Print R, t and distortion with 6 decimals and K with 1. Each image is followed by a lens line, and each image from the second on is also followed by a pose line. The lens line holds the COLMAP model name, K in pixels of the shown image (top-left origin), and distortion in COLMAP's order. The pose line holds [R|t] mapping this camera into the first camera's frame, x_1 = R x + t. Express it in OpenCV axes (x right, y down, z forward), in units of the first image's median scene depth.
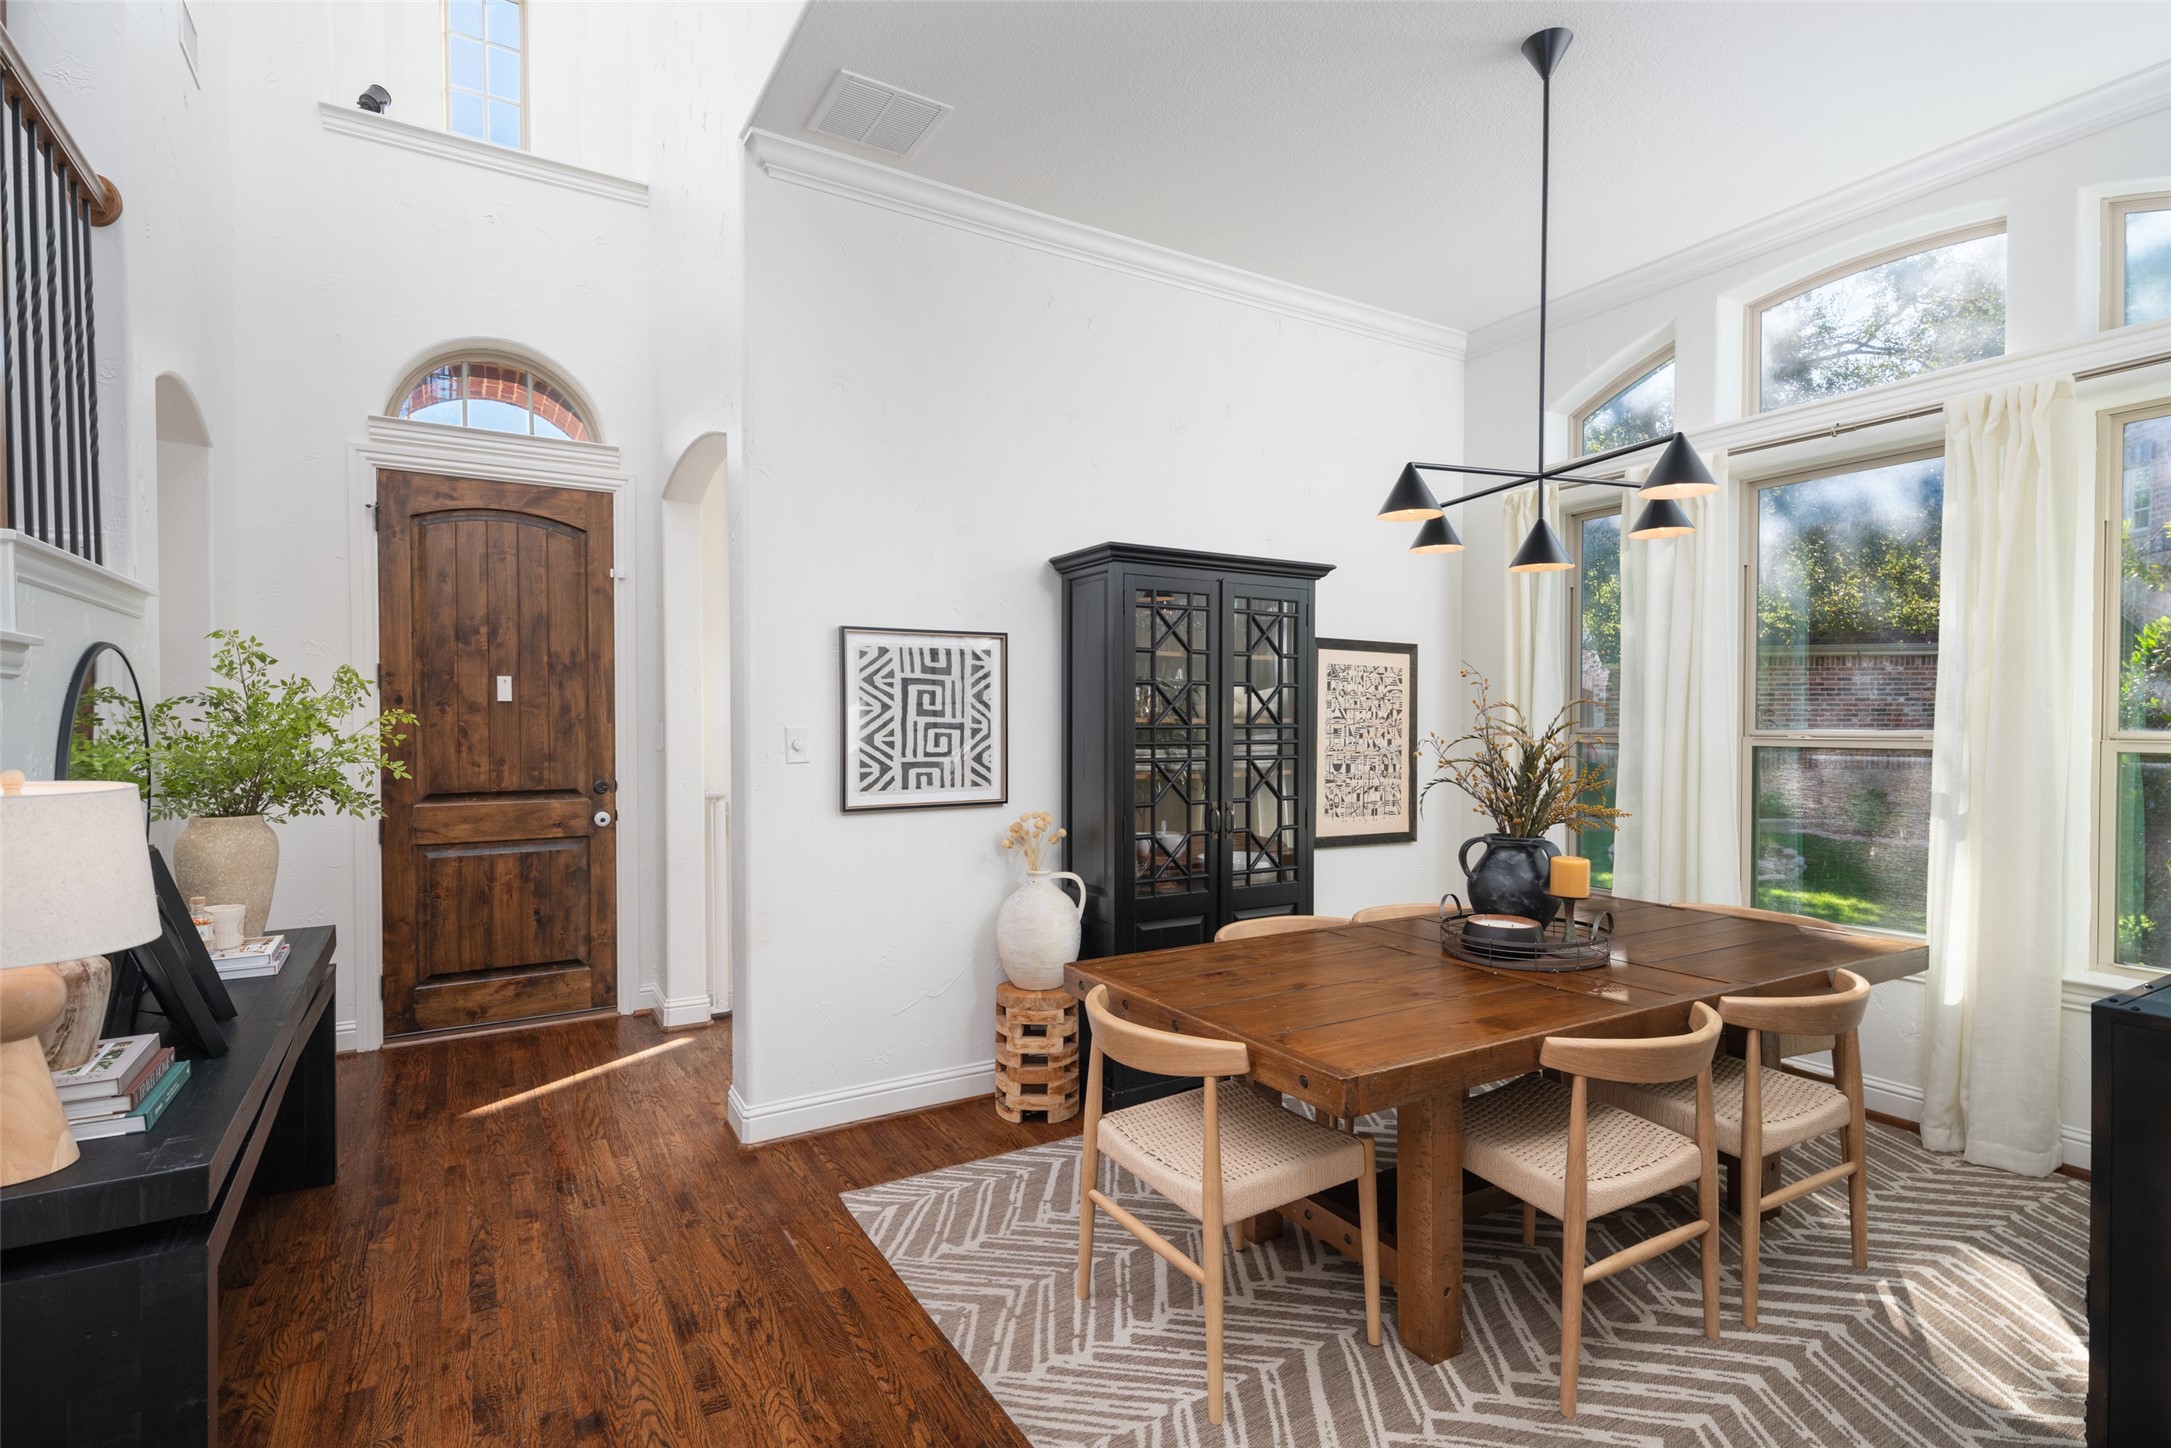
lens RADIAL K [[1054.9, 0, 1086.6], [0, 1054.9, 730.1], [0, 0, 1]] dist [0.021330, -0.006059]
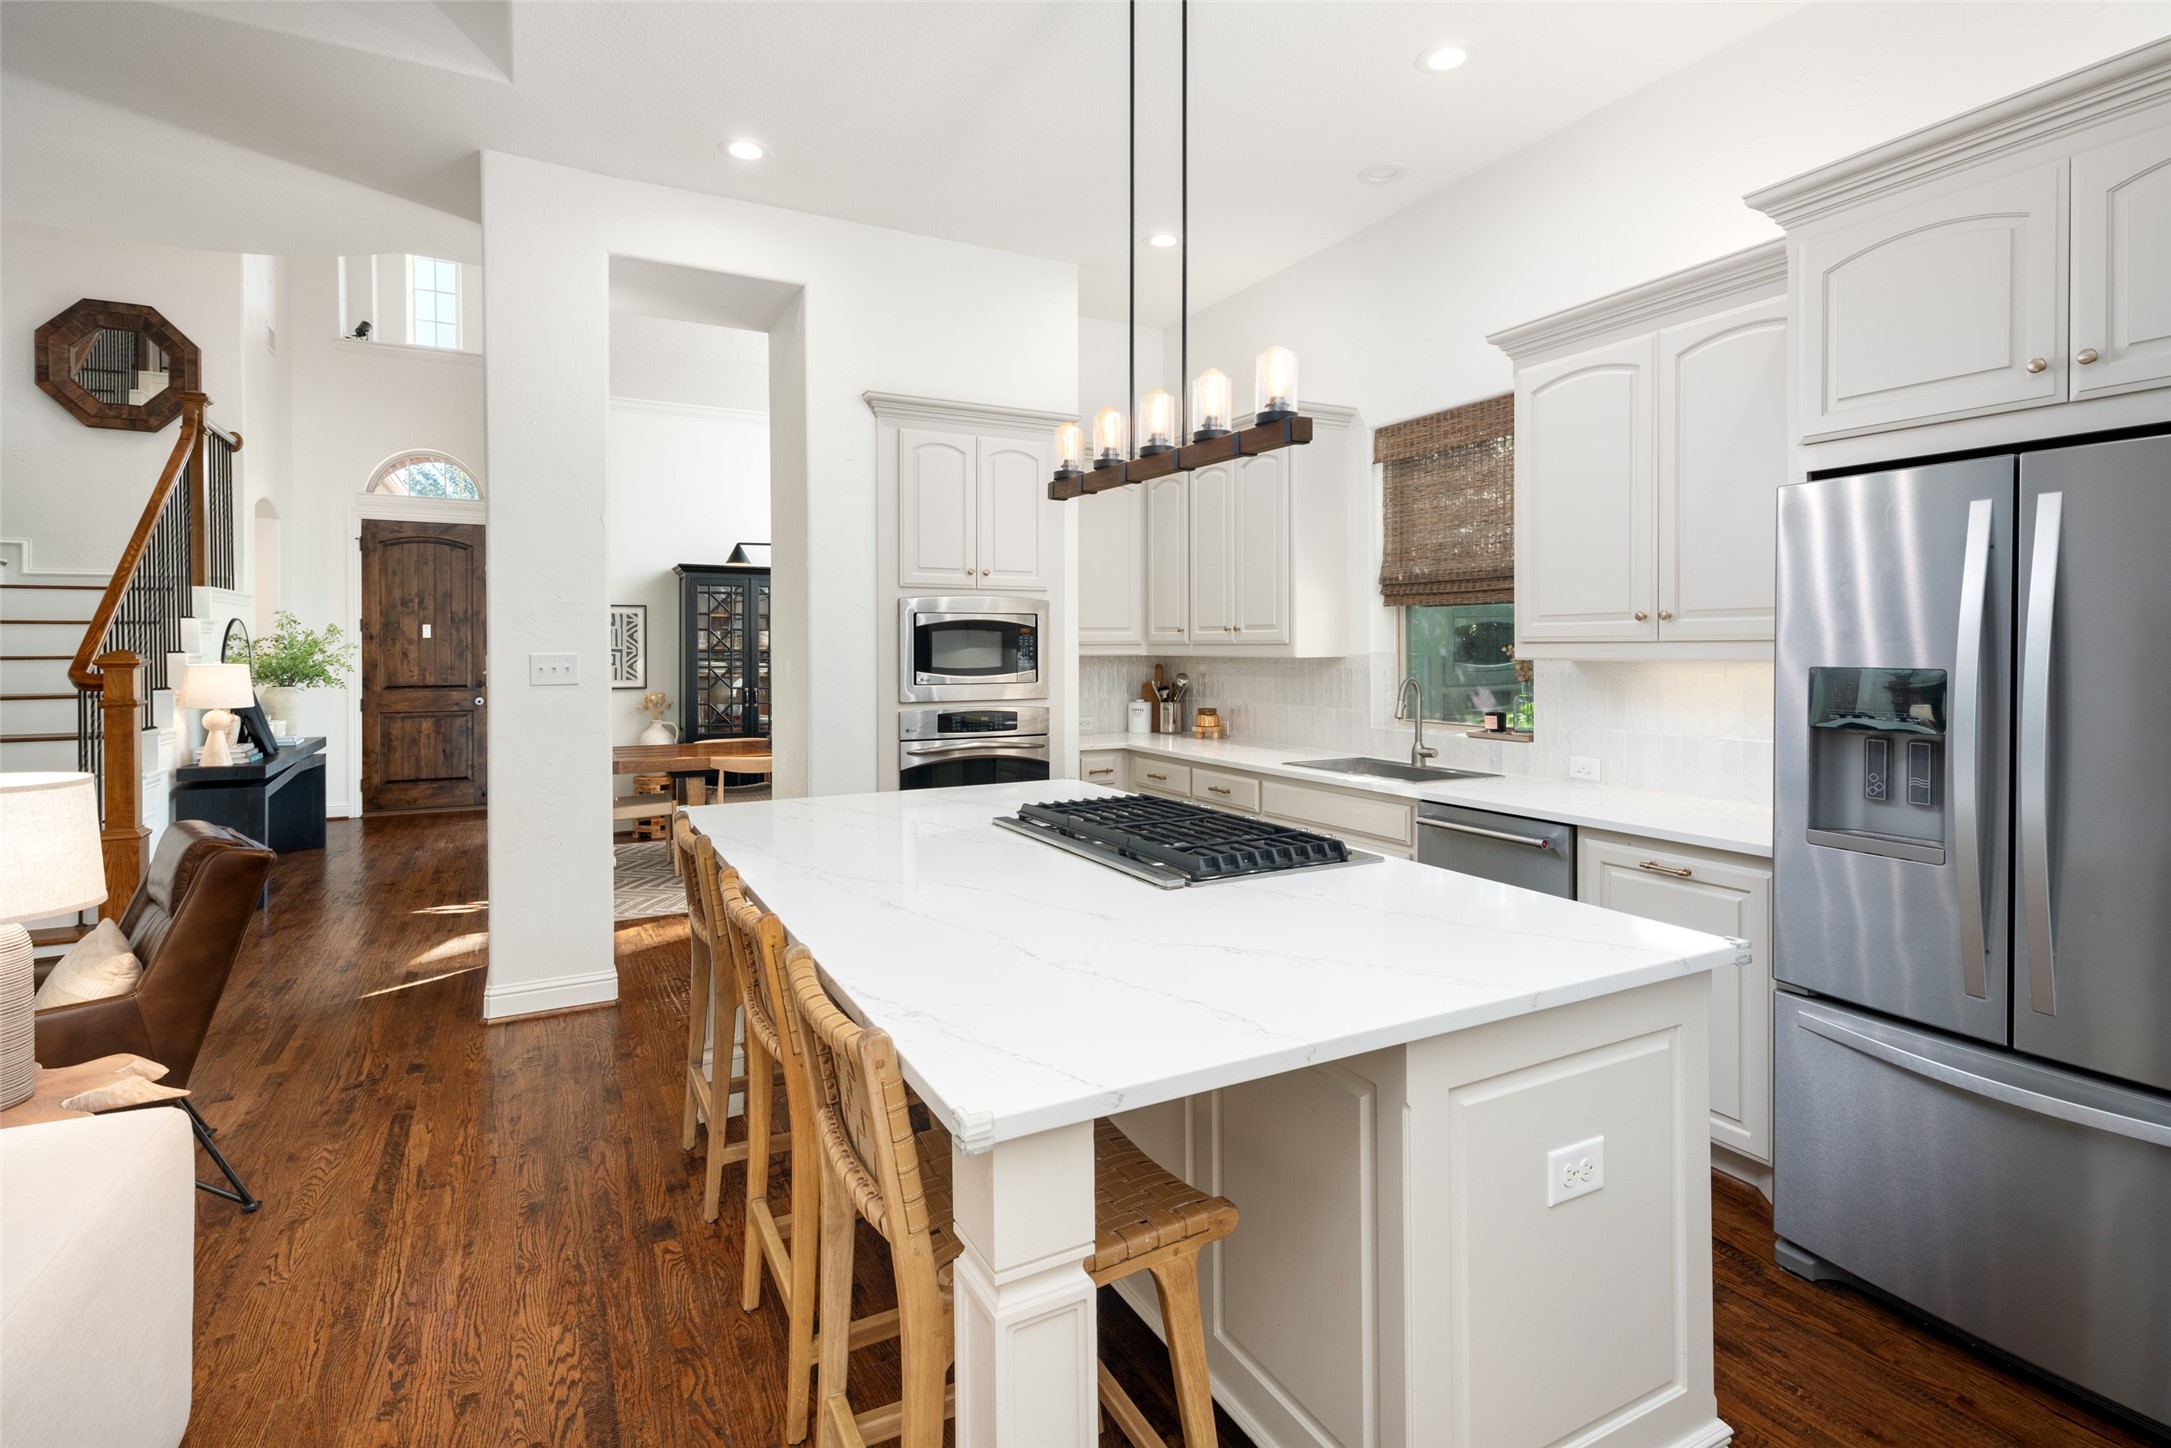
lens RADIAL K [[1054.9, 0, 1048.2], [0, 1054.9, 650.8], [0, 0, 1]] dist [0.021330, -0.006059]
pose [[0.996990, -0.000330, -0.077530, 0.727342], [-0.000375, 0.999959, -0.009079, 0.012738], [0.077530, 0.009081, 0.996949, -0.829708]]
